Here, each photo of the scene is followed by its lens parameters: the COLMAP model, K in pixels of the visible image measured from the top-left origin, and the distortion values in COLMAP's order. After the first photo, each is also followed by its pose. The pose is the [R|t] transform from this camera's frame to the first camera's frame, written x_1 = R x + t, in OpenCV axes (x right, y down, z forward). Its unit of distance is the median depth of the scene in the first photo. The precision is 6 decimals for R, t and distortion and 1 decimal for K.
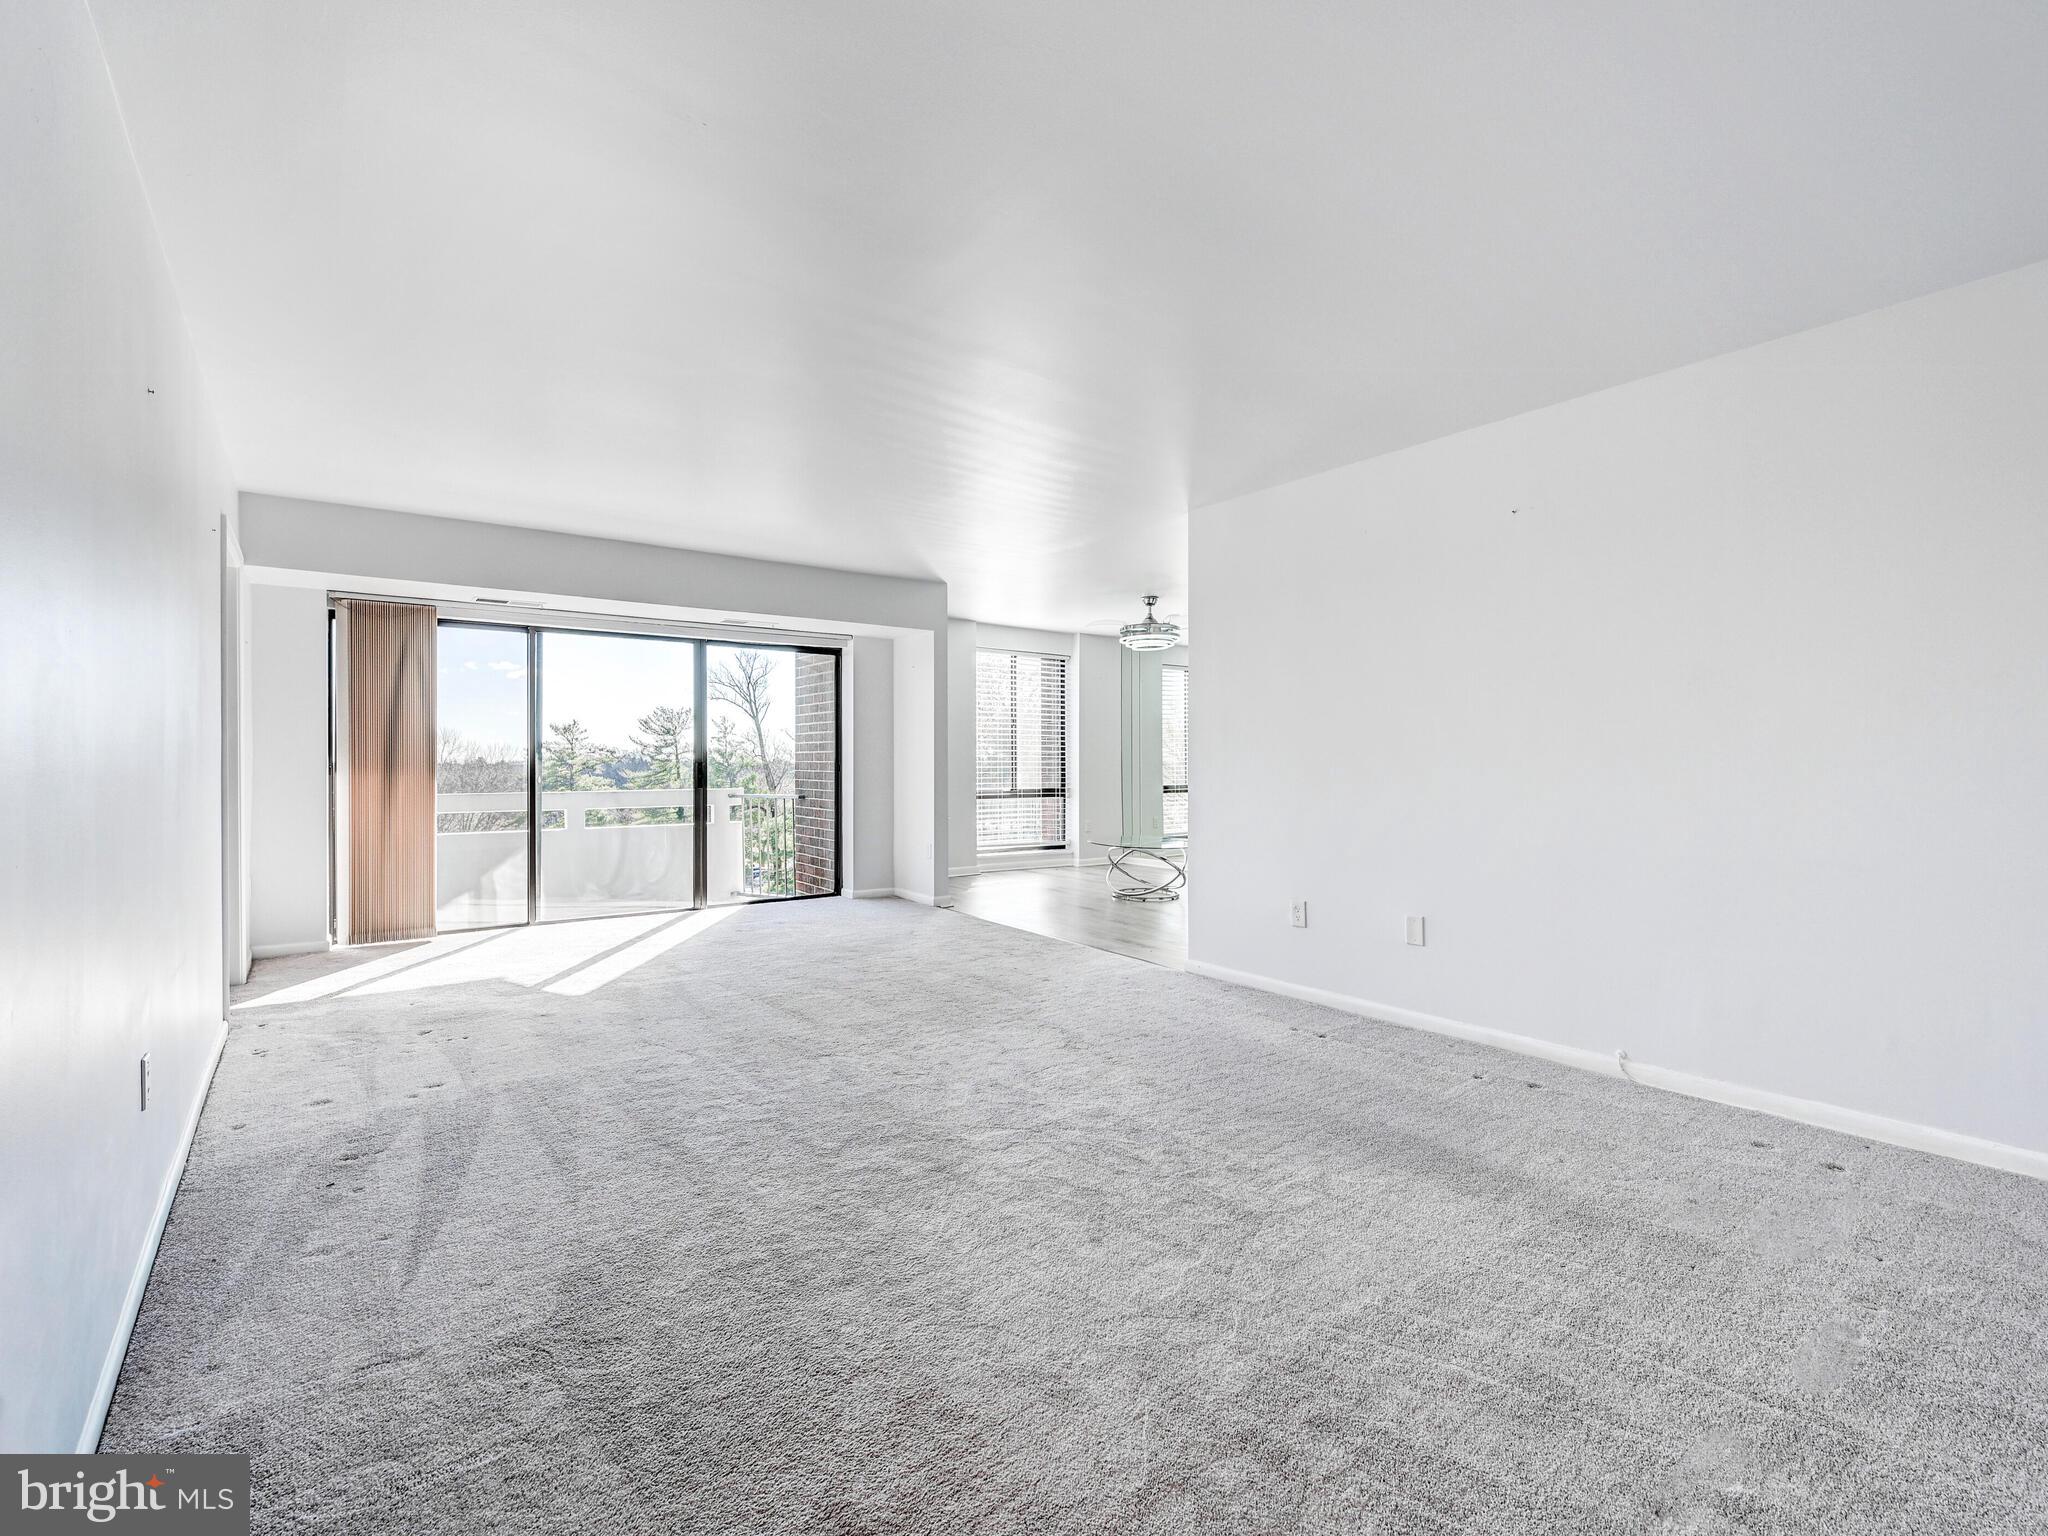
lens RADIAL K [[966.6, 0, 1031.1], [0, 966.6, 754.7], [0, 0, 1]] dist [0.001362, 0.000372]
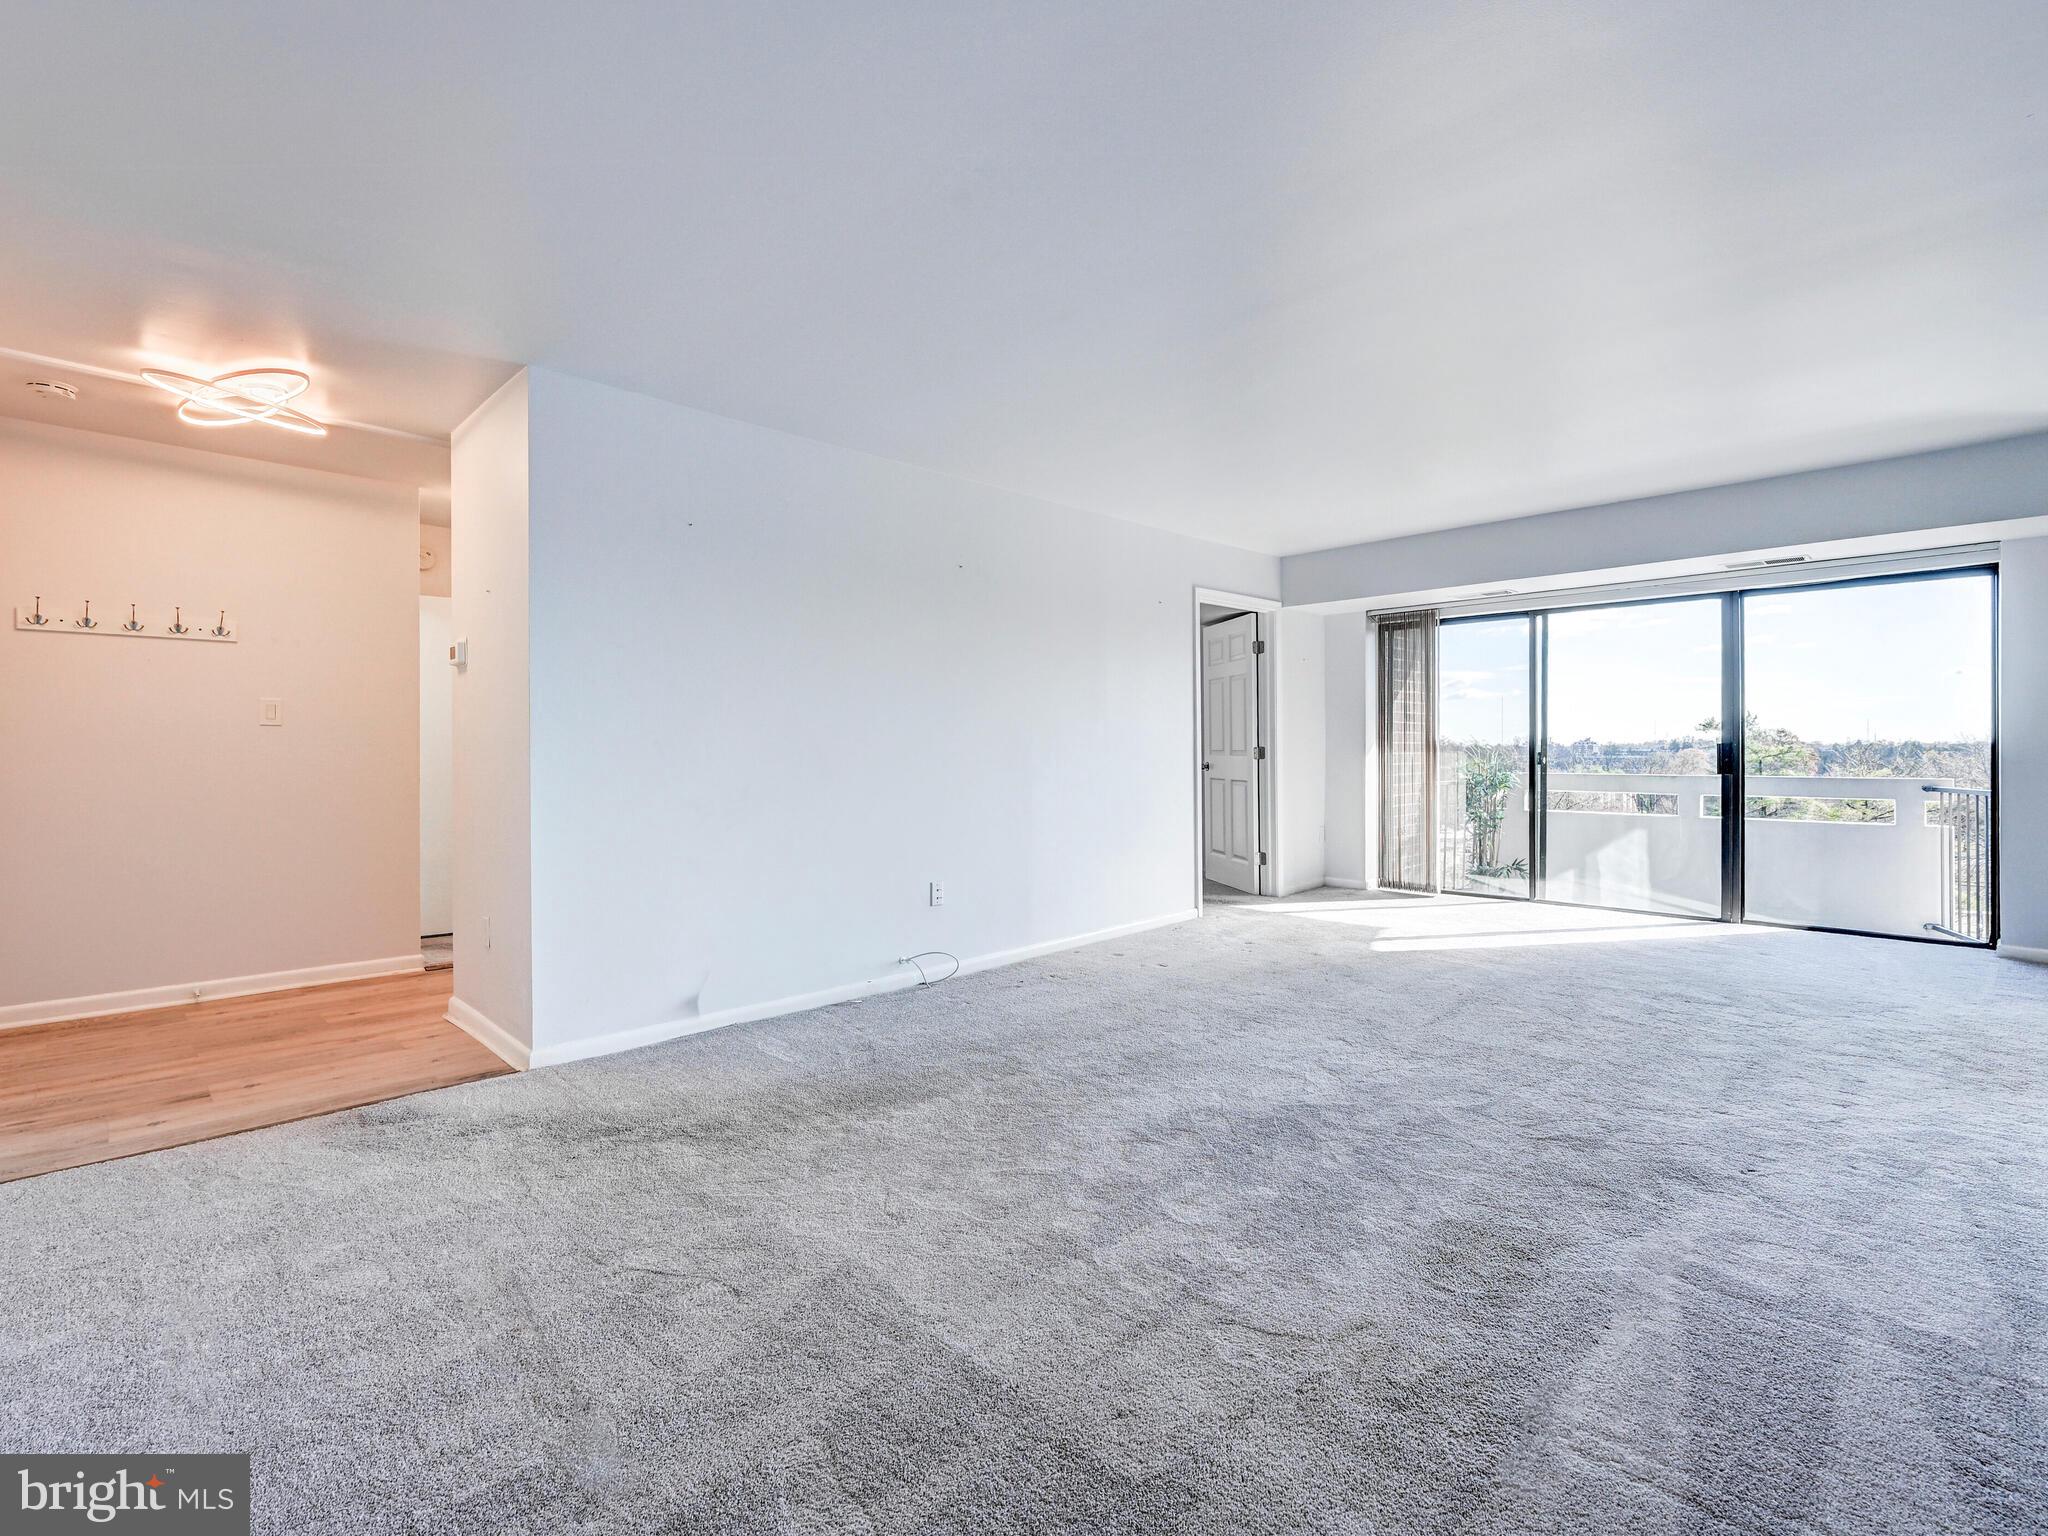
lens RADIAL K [[966.6, 0, 1031.1], [0, 966.6, 754.7], [0, 0, 1]] dist [0.001362, 0.000372]
pose [[0.124247, 0.008502, -0.992215, 0.375097], [0.008305, 0.999919, 0.009608, 0.004872], [0.992217, -0.009434, 0.124166, 0.297449]]
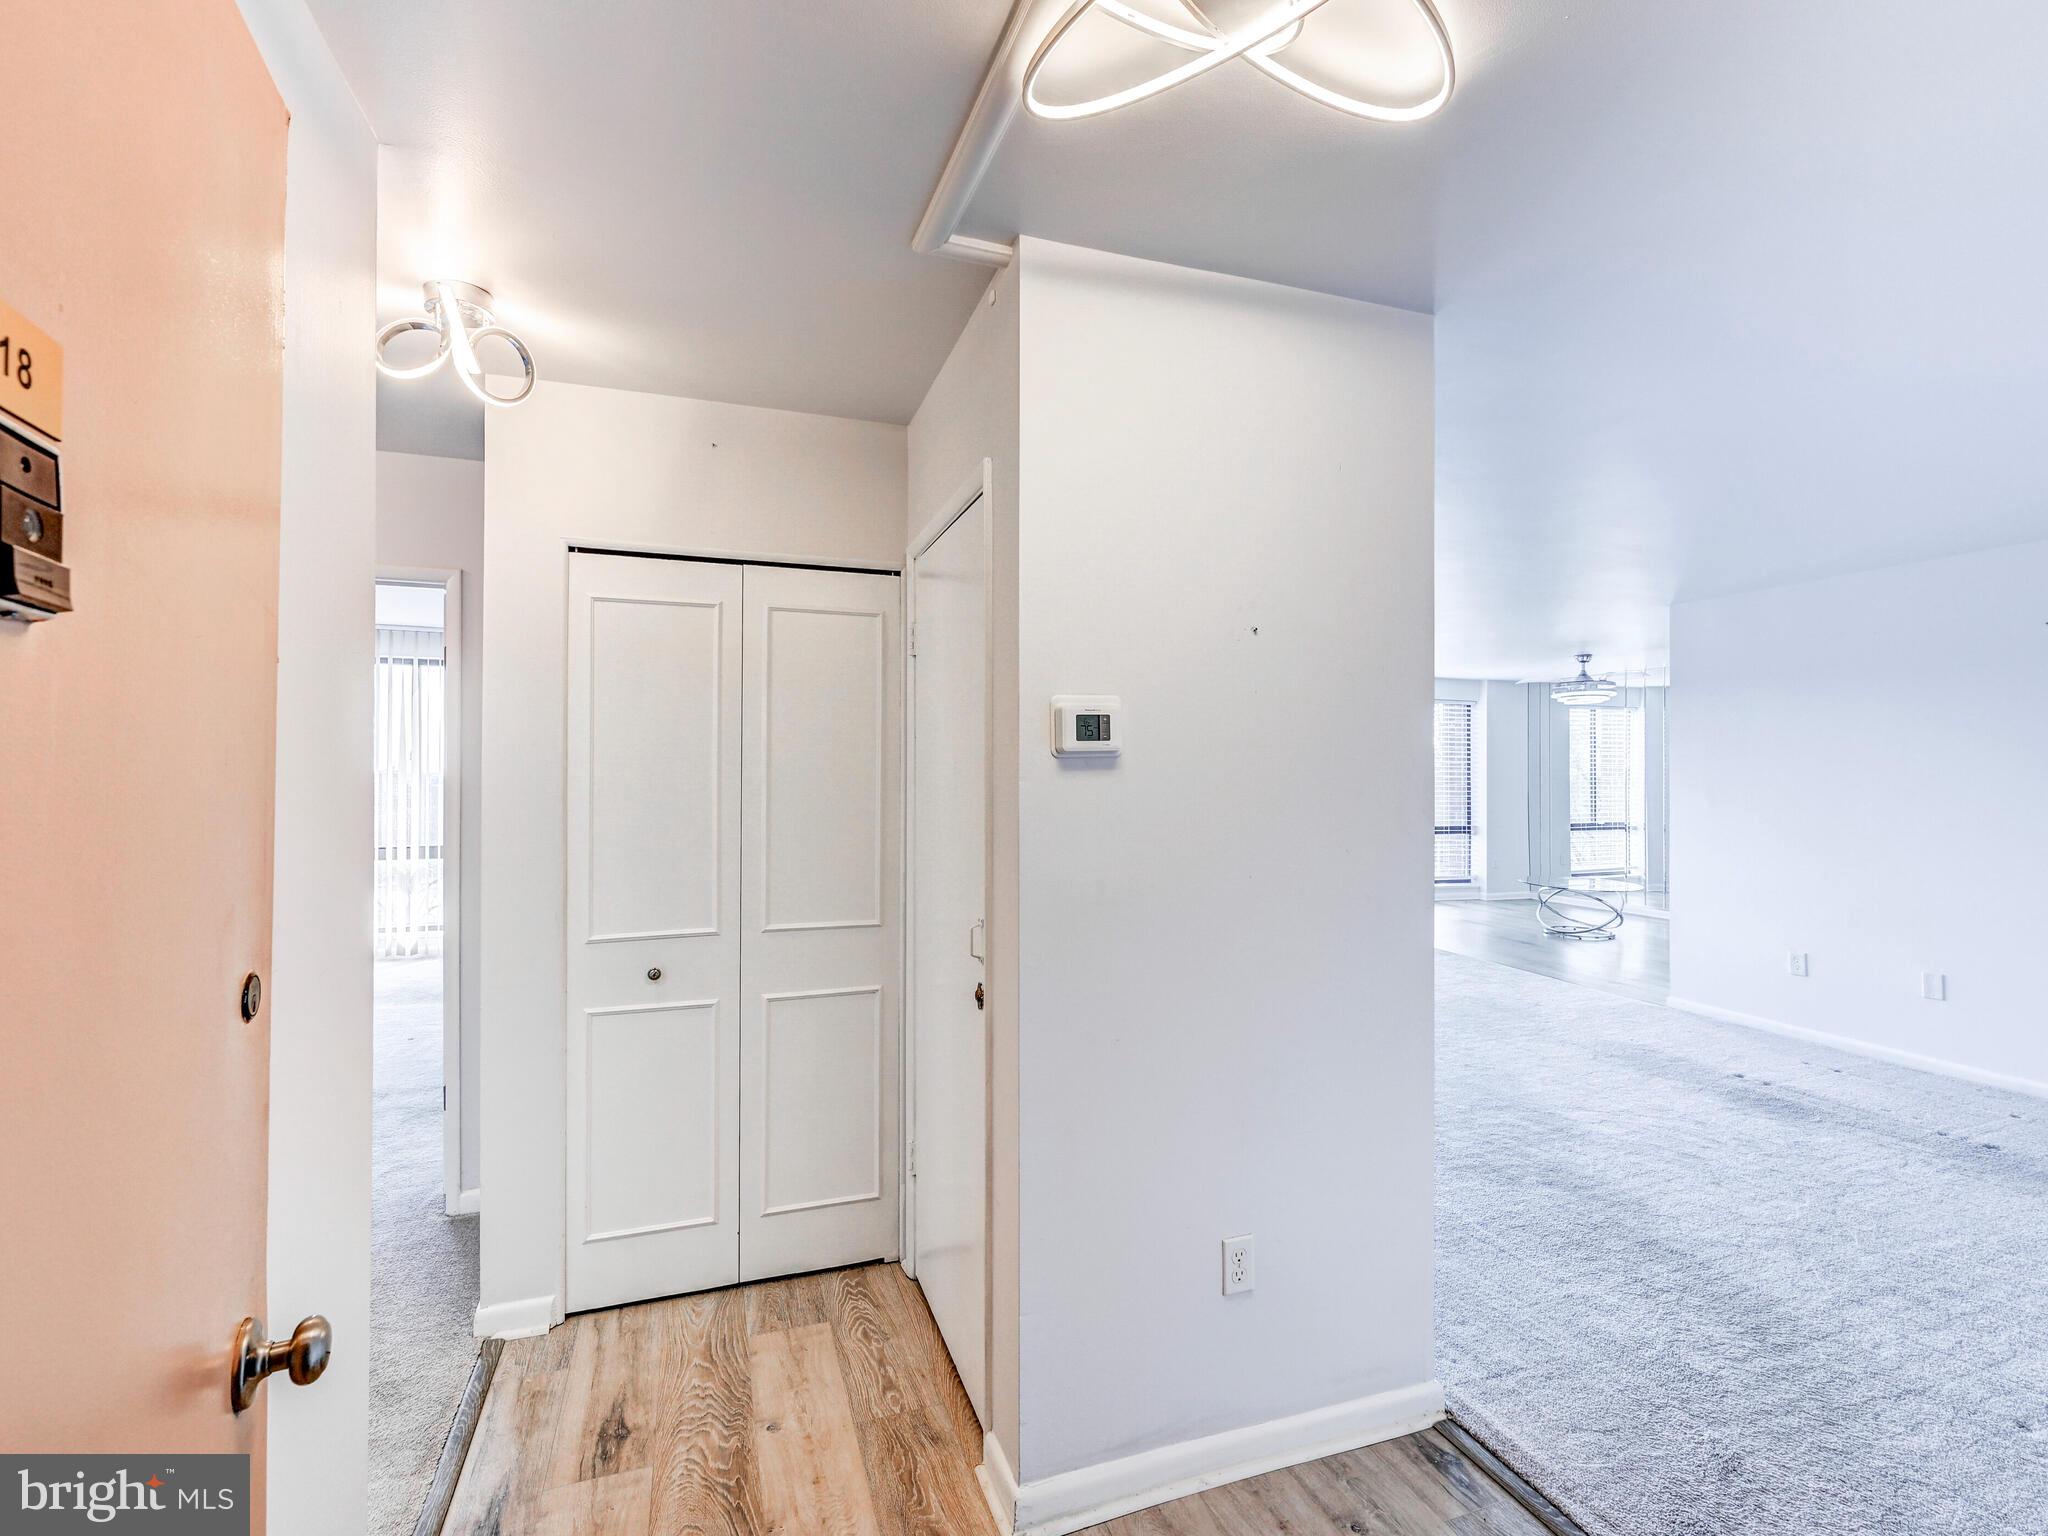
lens RADIAL K [[966.6, 0, 1031.1], [0, 966.6, 754.7], [0, 0, 1]] dist [0.001362, 0.000372]
pose [[0.952778, -0.002118, -0.303662, -0.141788], [-0.002096, 0.999906, -0.013552, -0.038410], [0.303662, 0.013548, 0.952684, -0.217039]]
